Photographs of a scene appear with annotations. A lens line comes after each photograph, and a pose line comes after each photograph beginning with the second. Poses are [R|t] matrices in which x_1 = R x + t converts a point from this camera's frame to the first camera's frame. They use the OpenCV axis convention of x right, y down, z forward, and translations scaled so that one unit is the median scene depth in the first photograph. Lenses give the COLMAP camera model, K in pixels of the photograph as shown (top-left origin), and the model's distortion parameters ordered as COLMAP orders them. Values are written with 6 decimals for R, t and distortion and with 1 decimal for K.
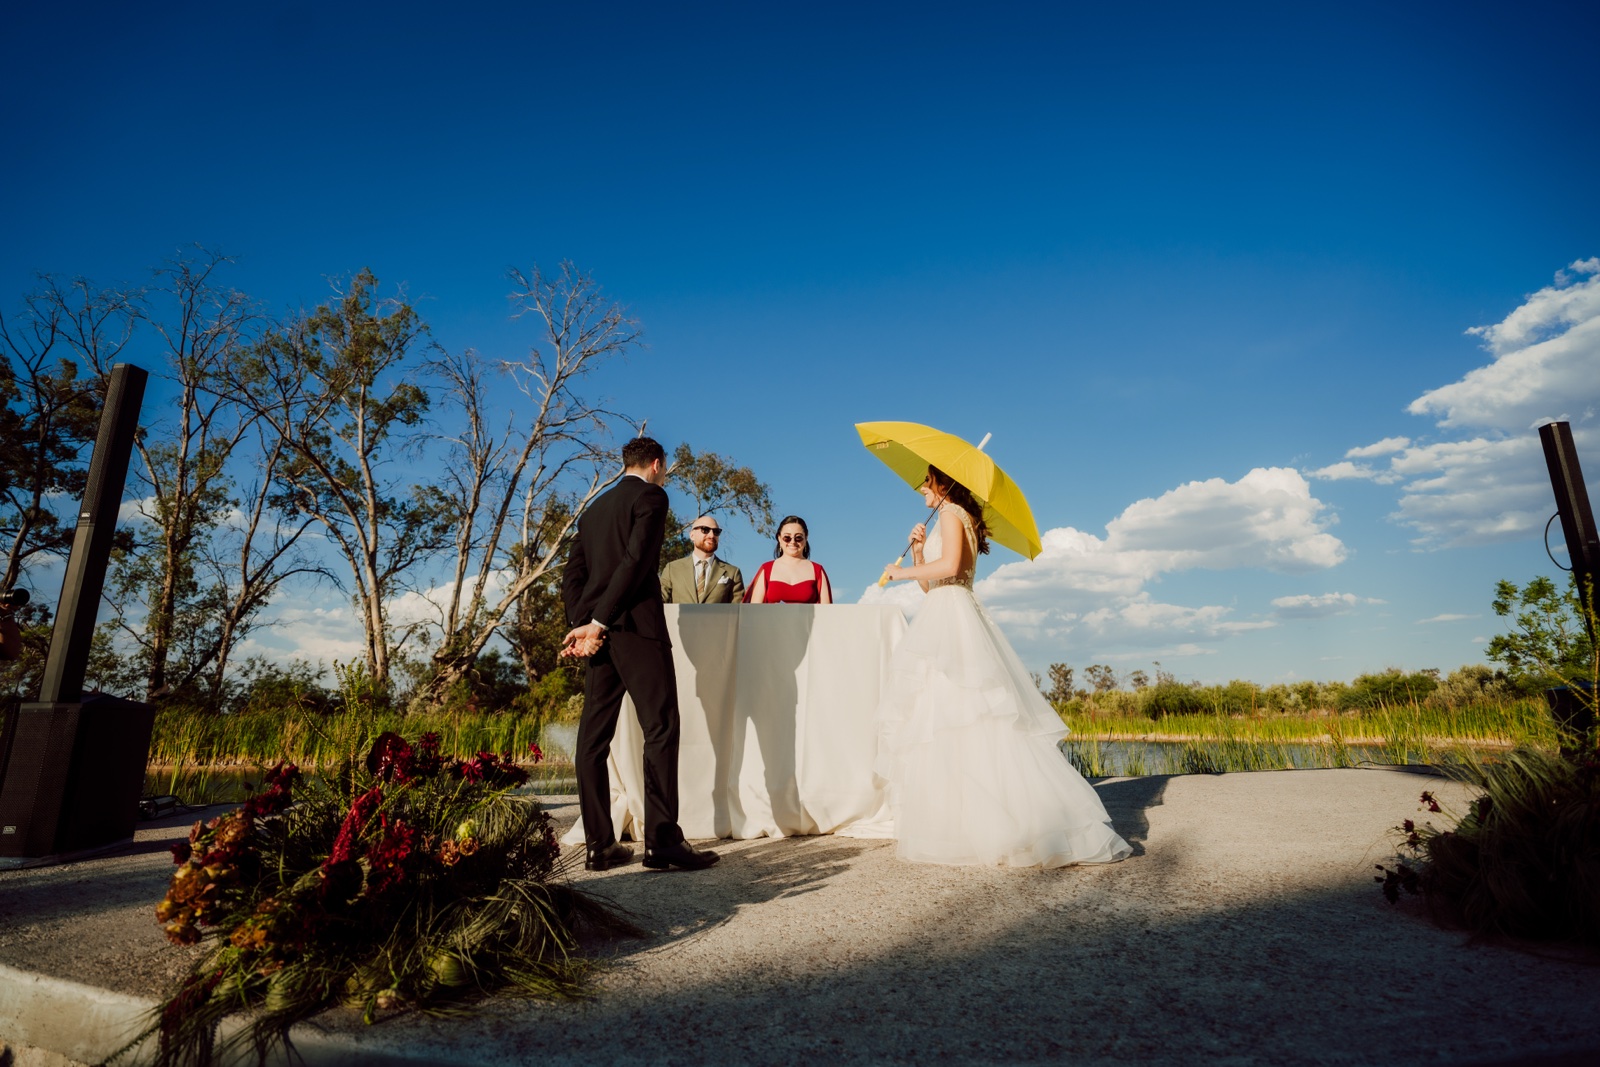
lens RADIAL K [[812.0, 0, 800.0], [0, 812.0, 533.5], [0, 0, 1]] dist [-0.034337, 0.020813]
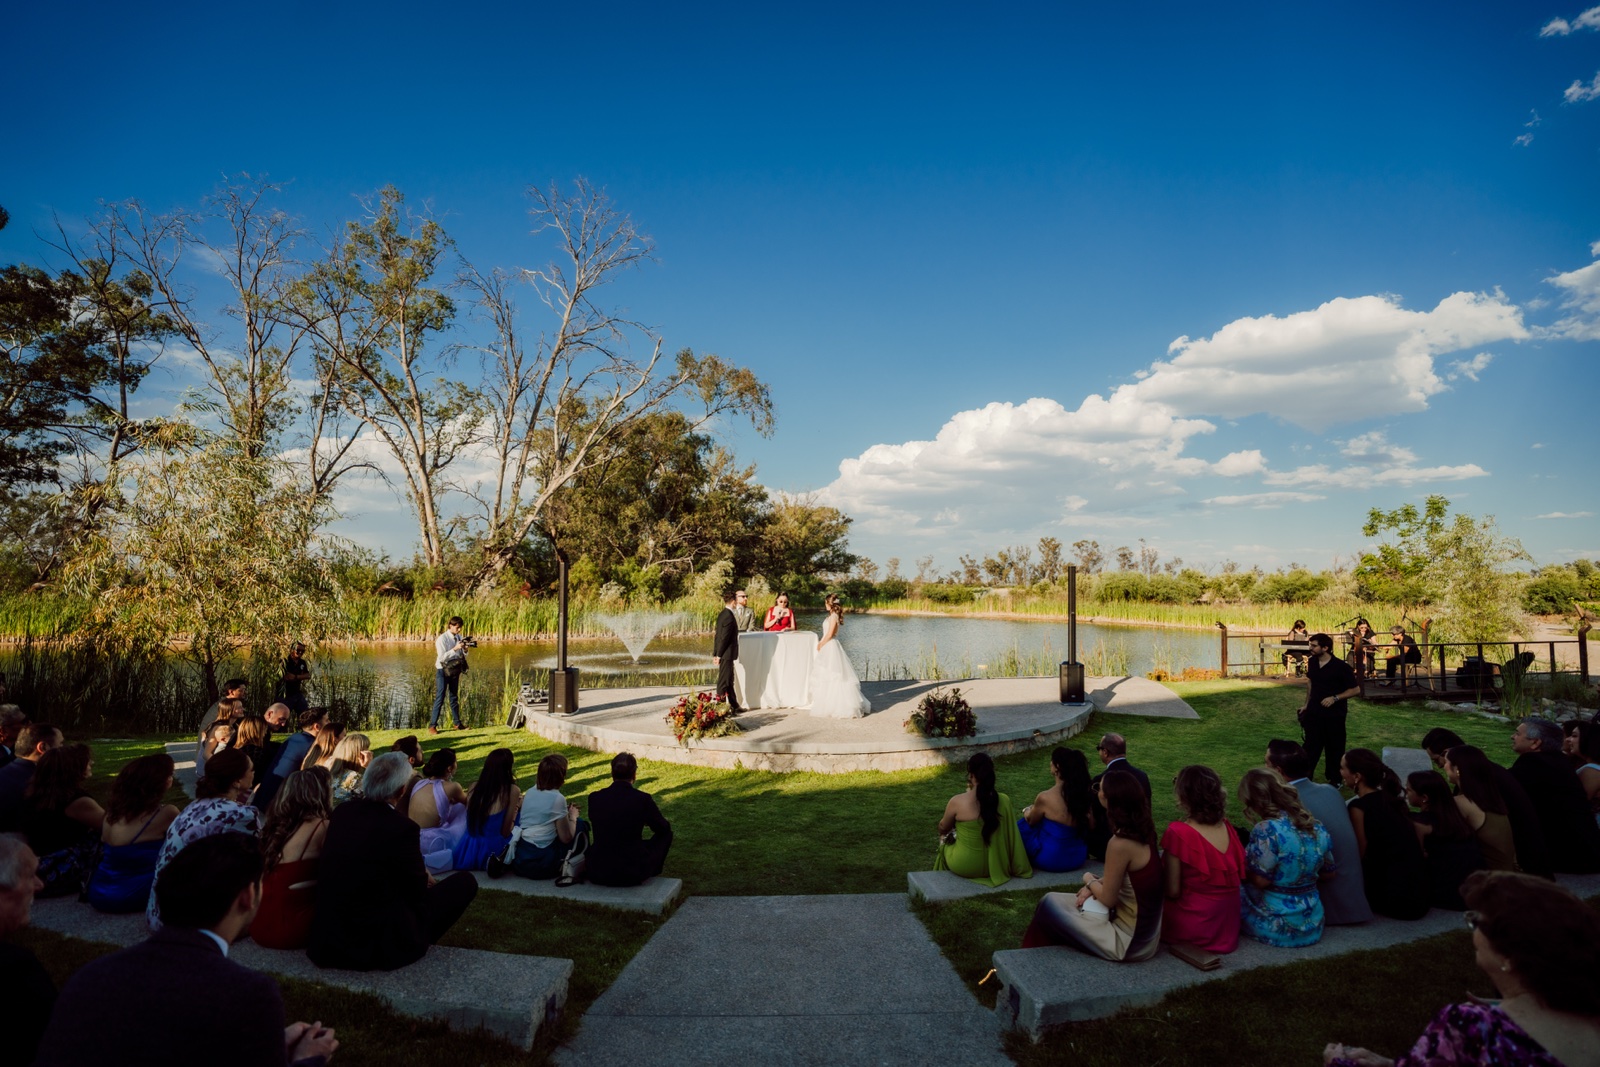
lens RADIAL K [[861.5, 0, 801.8], [0, 861.5, 505.2], [0, 0, 1]] dist [0.018634, -0.000146]
pose [[0.999889, 0.014788, 0.001854, 0.006197], [-0.014900, 0.989460, 0.144041, -0.088393], [0.000296, -0.144053, 0.989570, -0.218183]]
